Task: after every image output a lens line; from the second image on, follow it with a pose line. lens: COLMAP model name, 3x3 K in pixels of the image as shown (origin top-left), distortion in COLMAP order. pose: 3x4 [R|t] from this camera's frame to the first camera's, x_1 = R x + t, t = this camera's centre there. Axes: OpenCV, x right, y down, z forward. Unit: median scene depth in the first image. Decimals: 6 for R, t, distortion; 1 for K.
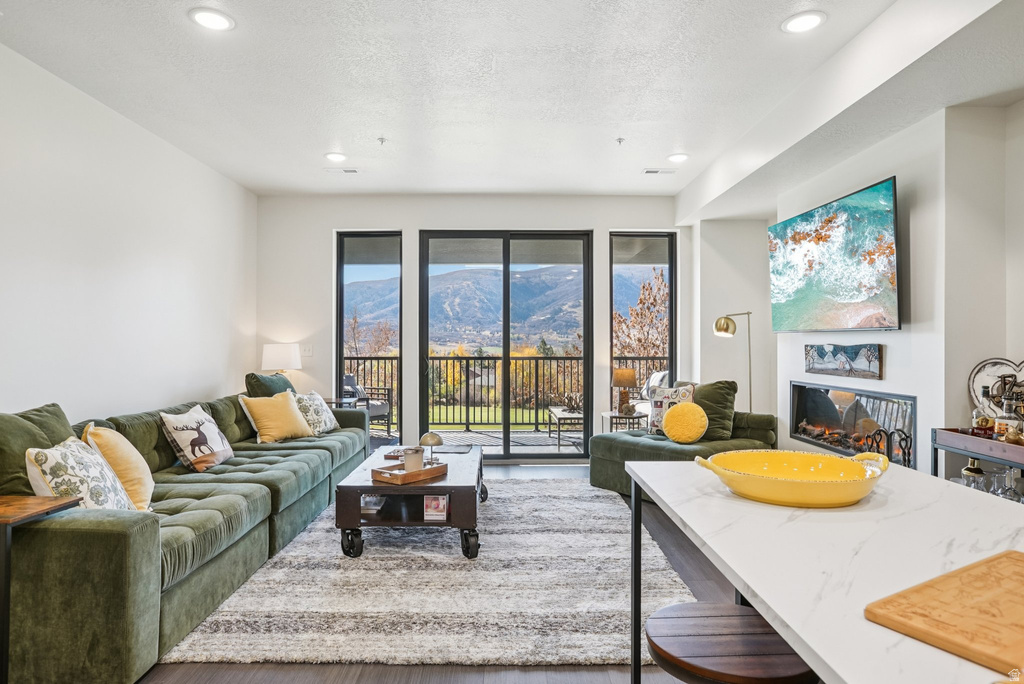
lens RADIAL K [[592.4, 0, 505.8], [0, 592.4, 338.3], [0, 0, 1]] dist [-0.032188, 0.014552]
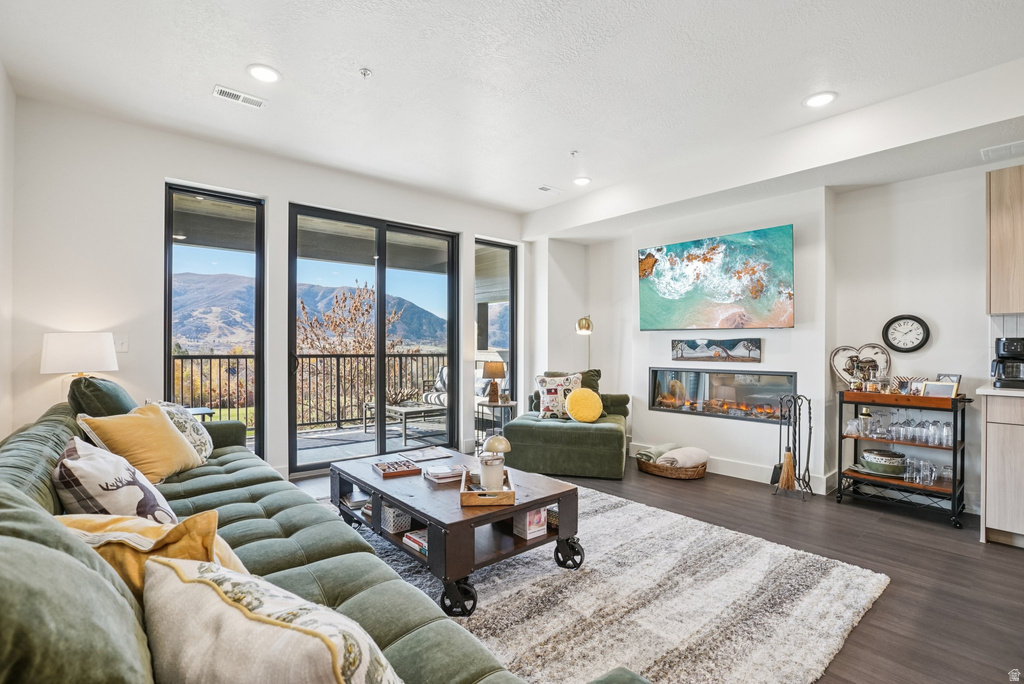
lens RADIAL K [[474.6, 0, 508.9], [0, 474.6, 343.4], [0, 0, 1]] dist [-0.037239, 0.007080]
pose [[0.769752, 0.008247, 0.638290, -0.418884], [-0.007681, 0.999964, -0.003658, 0.023637], [-0.638297, -0.002087, 0.769788, 0.363200]]
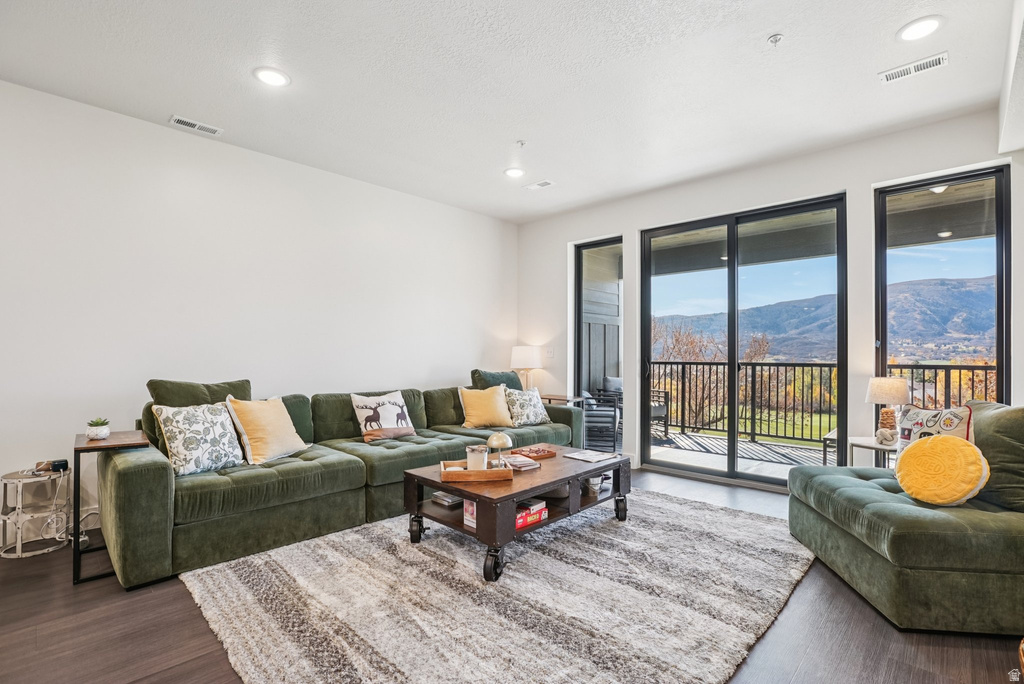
lens RADIAL K [[474.6, 0, 509.7], [0, 474.6, 349.8], [0, 0, 1]] dist [-0.037239, 0.007080]
pose [[0.718355, -0.003621, -0.695668, 0.312395], [0.000785, 0.999990, -0.004395, 0.024280], [0.695677, 0.002611, 0.718350, 0.362990]]
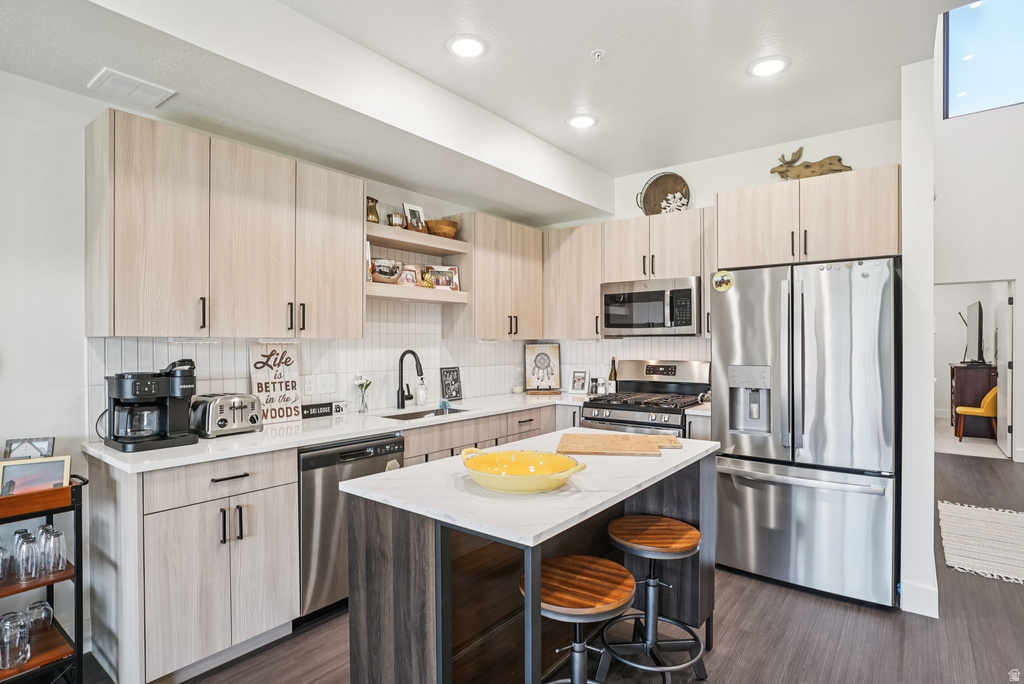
lens RADIAL K [[535.9, 0, 514.0], [0, 535.9, 342.9], [0, 0, 1]] dist [-0.033208, 0.008994]
pose [[-0.793591, -0.000769, 0.608451, -0.071387], [-0.003519, 0.999988, -0.003326, -0.016458], [-0.608442, -0.004780, -0.793584, 0.570333]]
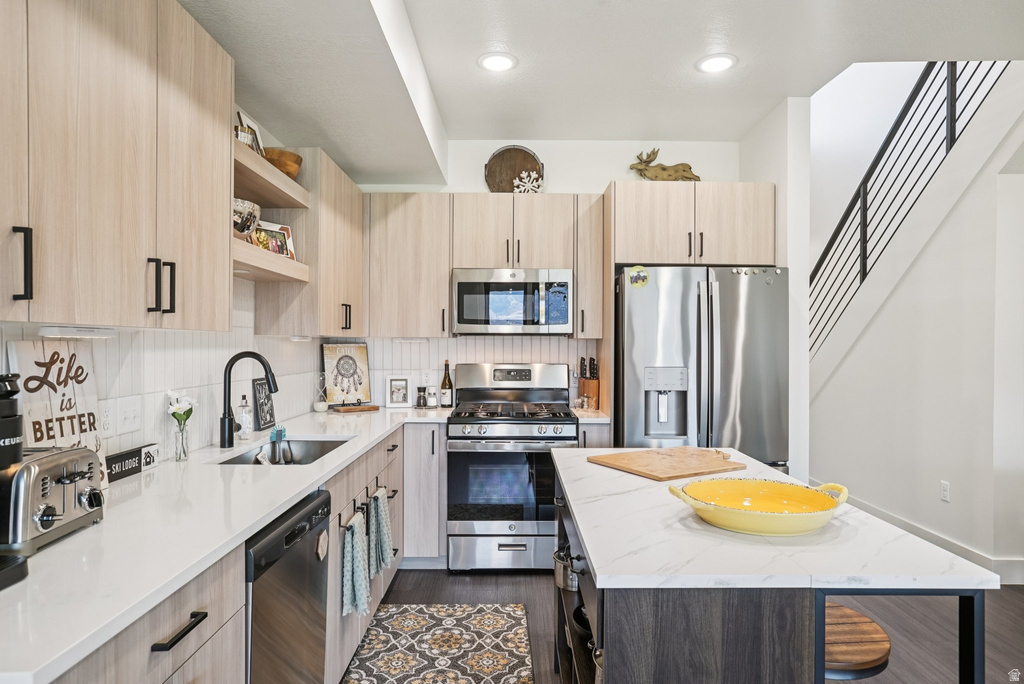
lens RADIAL K [[618.8, 0, 517.1], [0, 618.8, 347.1], [0, 0, 1]] dist [-0.008202, 0.012936]
pose [[-0.999898, -0.007292, -0.012310, 0.262122], [-0.007273, 0.999972, -0.001607, -0.013432], [0.012321, -0.001517, -0.999923, 0.601231]]
